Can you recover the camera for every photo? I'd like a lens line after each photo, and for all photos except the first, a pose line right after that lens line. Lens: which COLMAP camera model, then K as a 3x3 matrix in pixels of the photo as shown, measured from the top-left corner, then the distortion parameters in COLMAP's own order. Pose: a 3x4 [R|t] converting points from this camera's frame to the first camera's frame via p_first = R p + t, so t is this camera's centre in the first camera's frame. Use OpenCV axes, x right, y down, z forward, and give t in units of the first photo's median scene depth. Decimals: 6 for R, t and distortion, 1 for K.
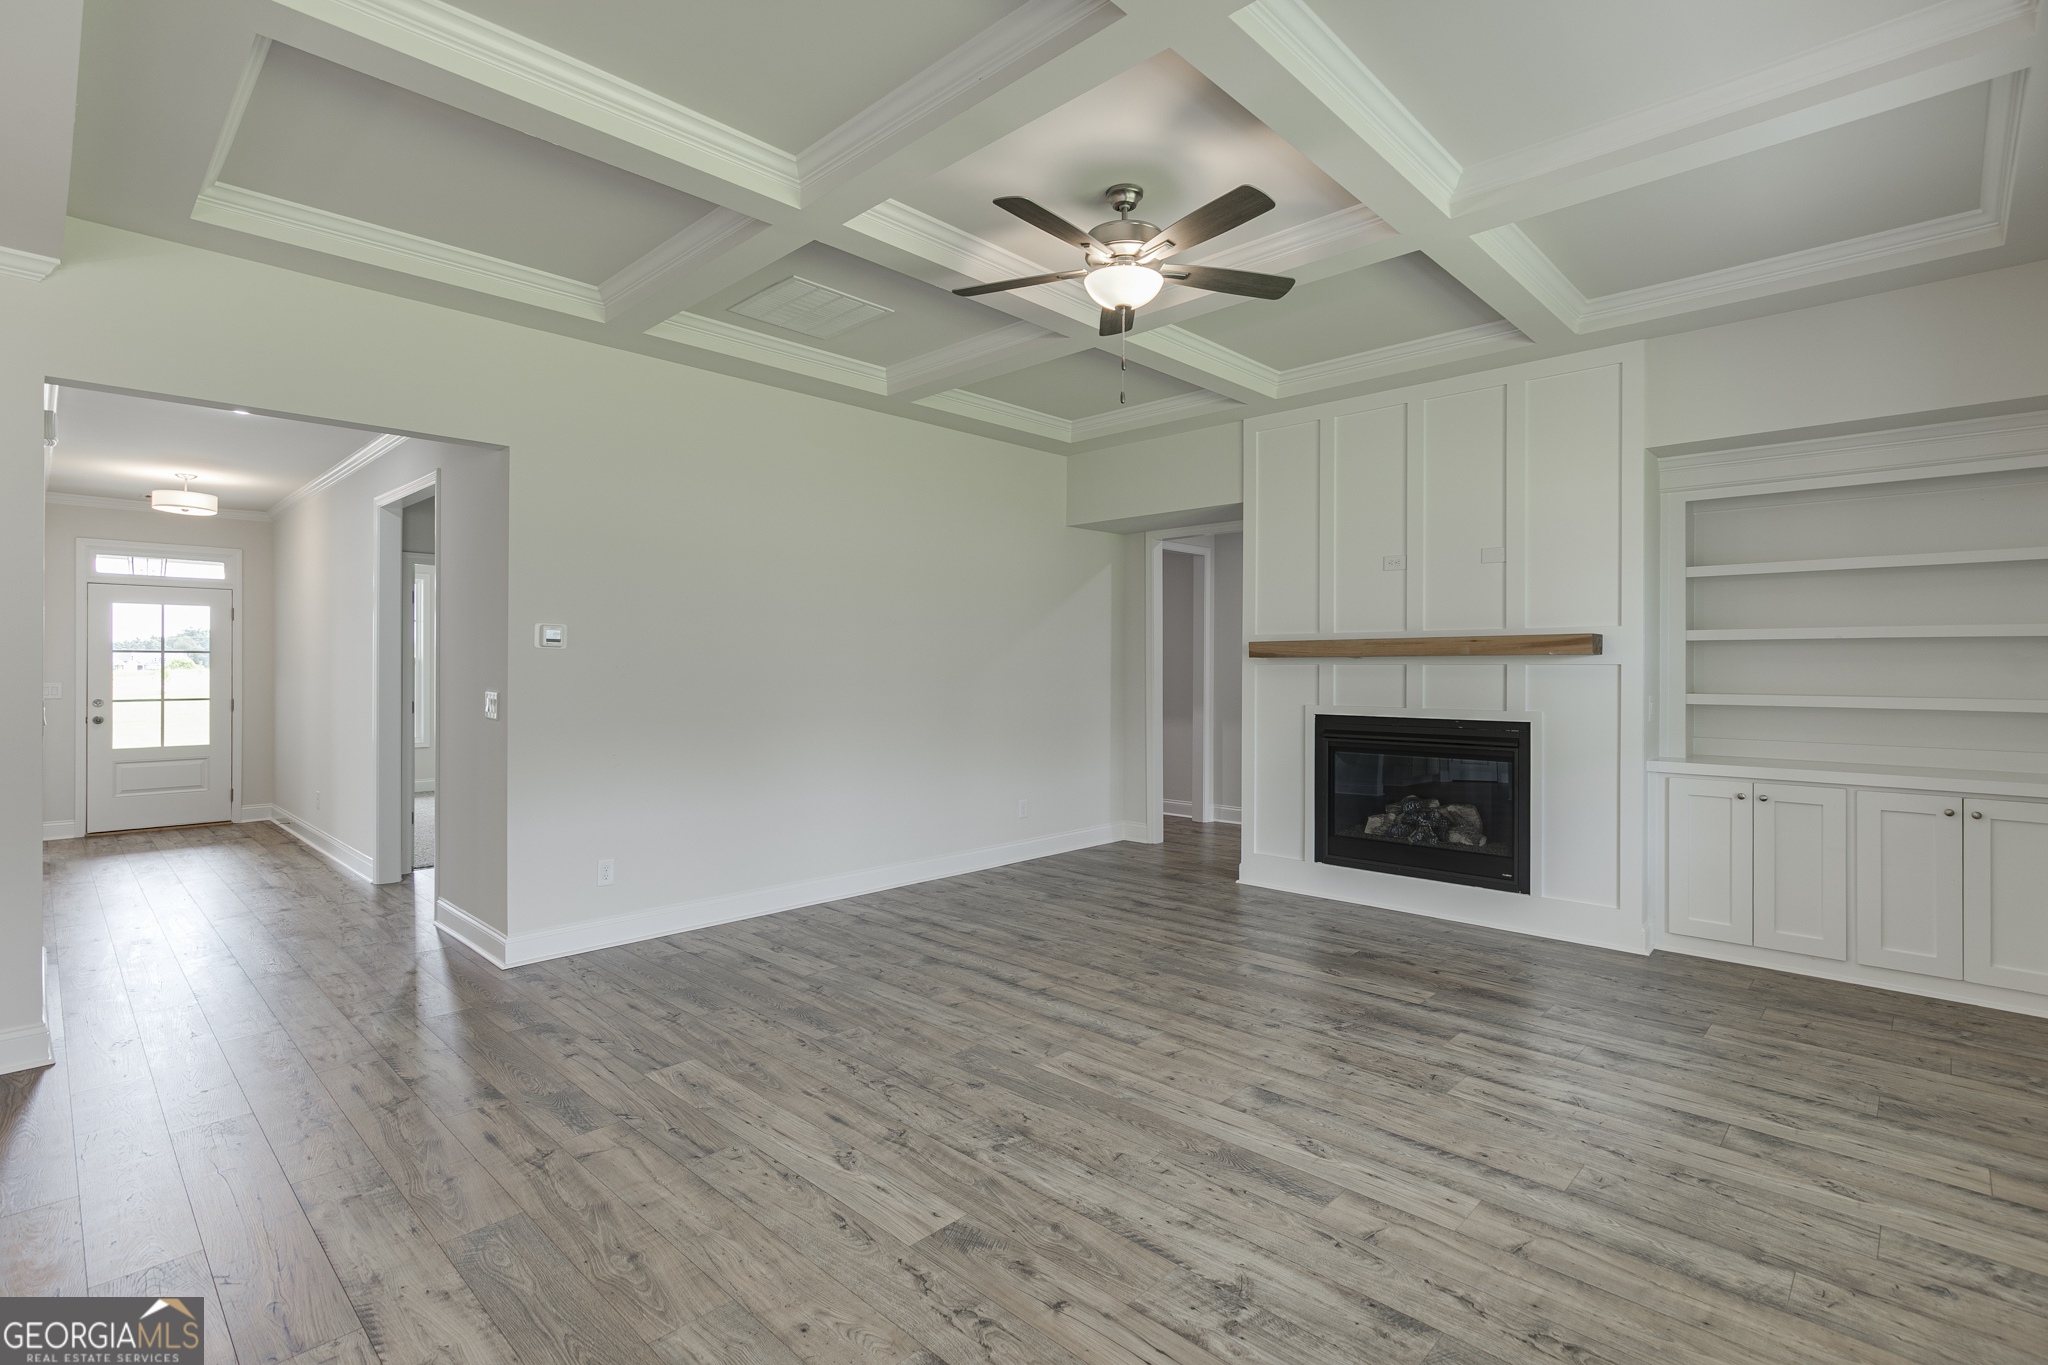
lens RADIAL K [[959.5, 0, 1019.0], [0, 959.5, 676.1], [0, 0, 1]] dist [-0.000648, -0.000045]
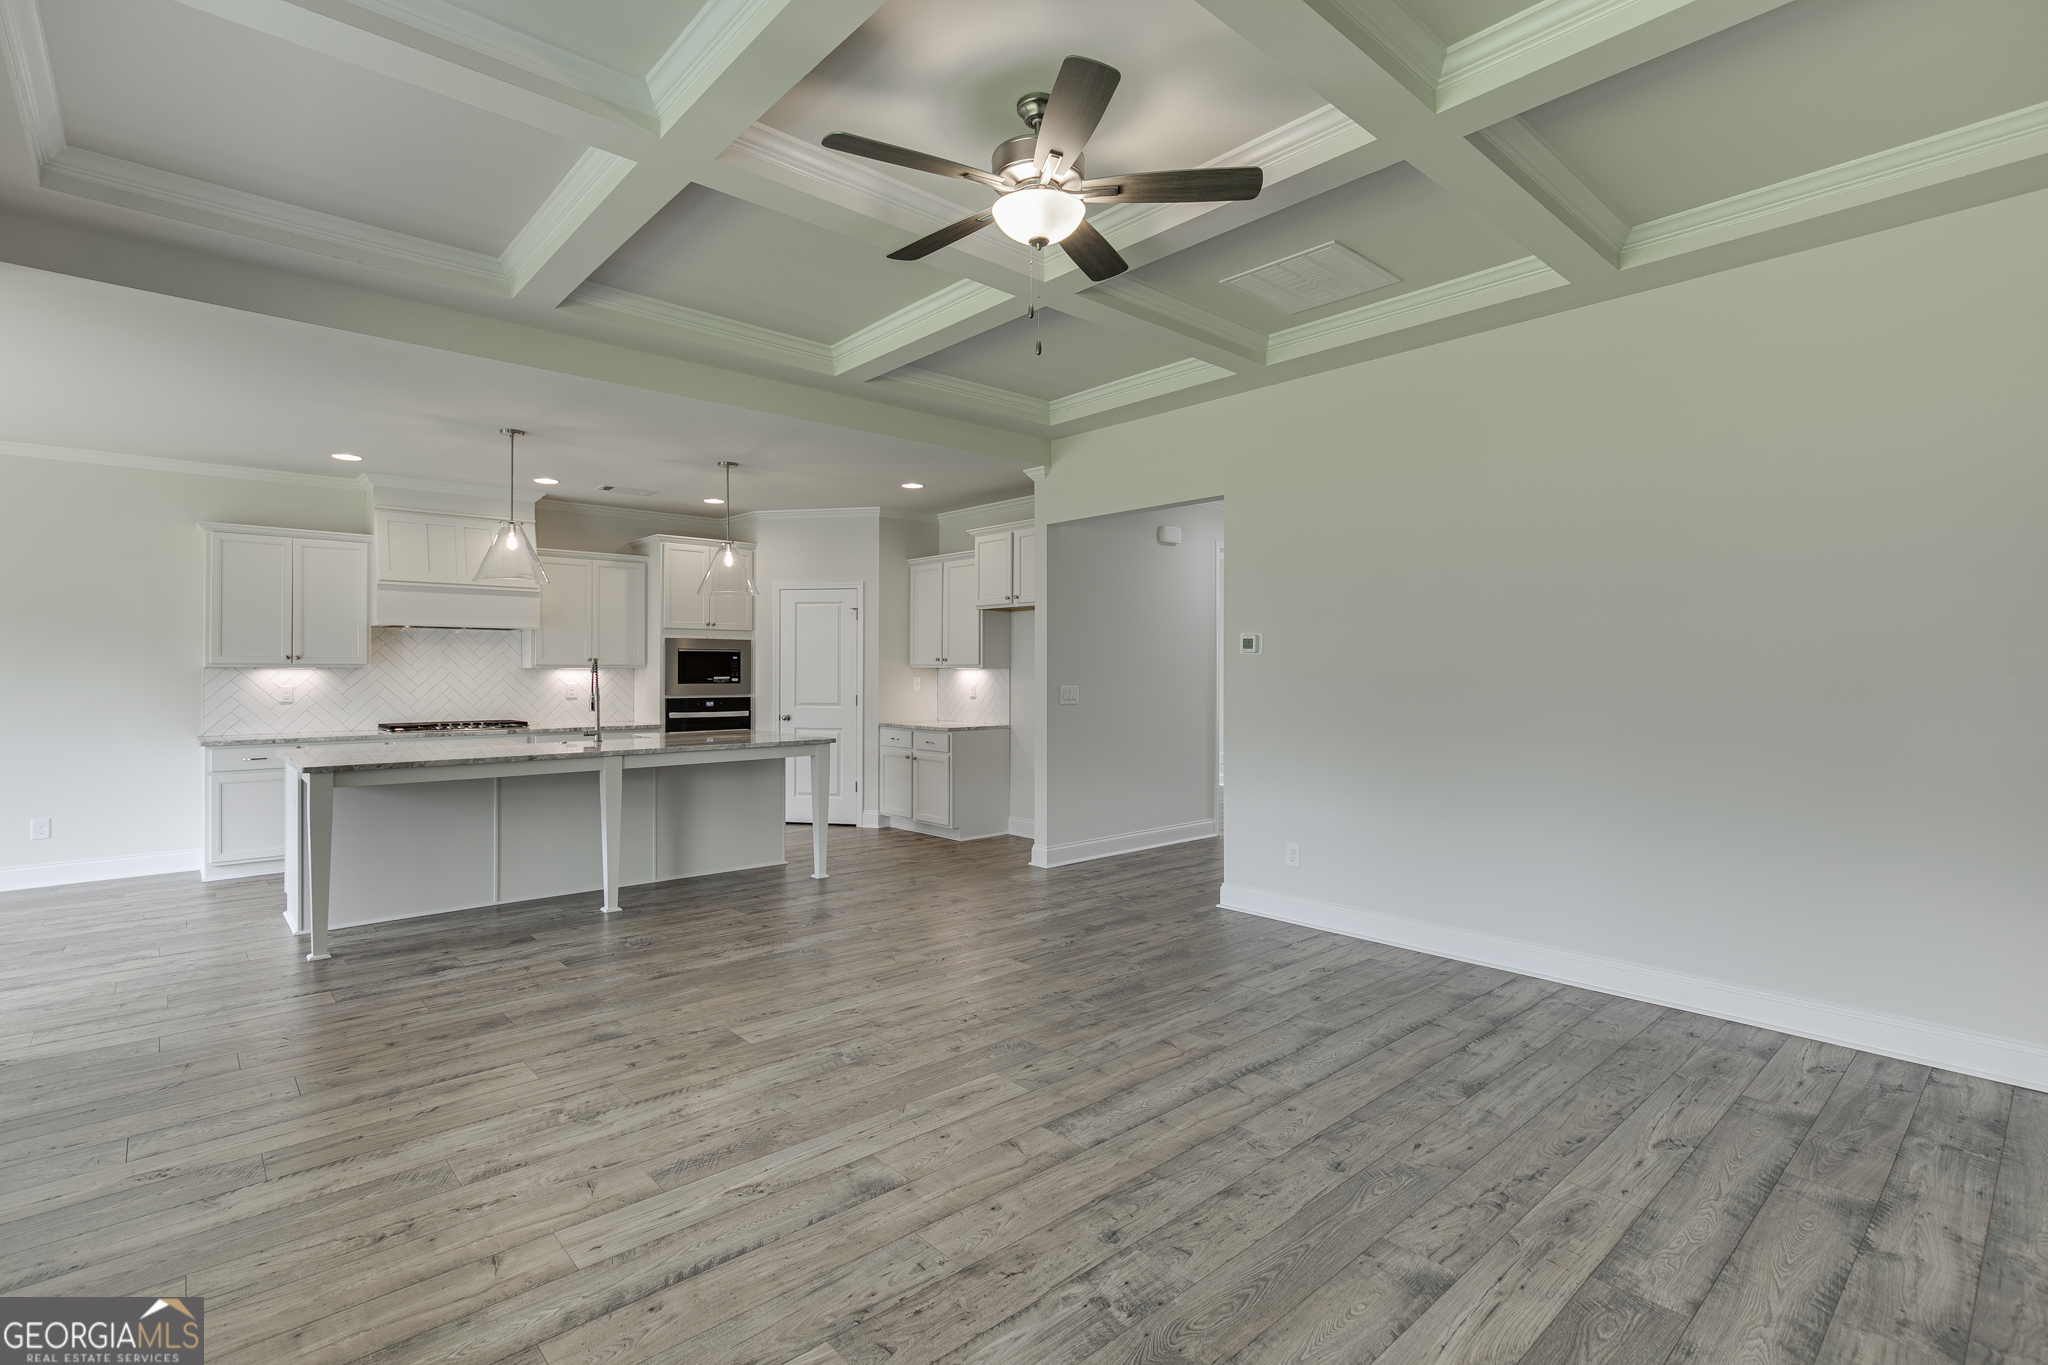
lens RADIAL K [[959.5, 0, 1019.0], [0, 959.5, 676.1], [0, 0, 1]] dist [-0.000648, -0.000045]
pose [[-0.072295, 0.002793, -0.997379, 0.979750], [-0.006864, 0.999971, 0.003298, -0.004972], [0.997360, 0.007084, -0.072274, 1.076225]]
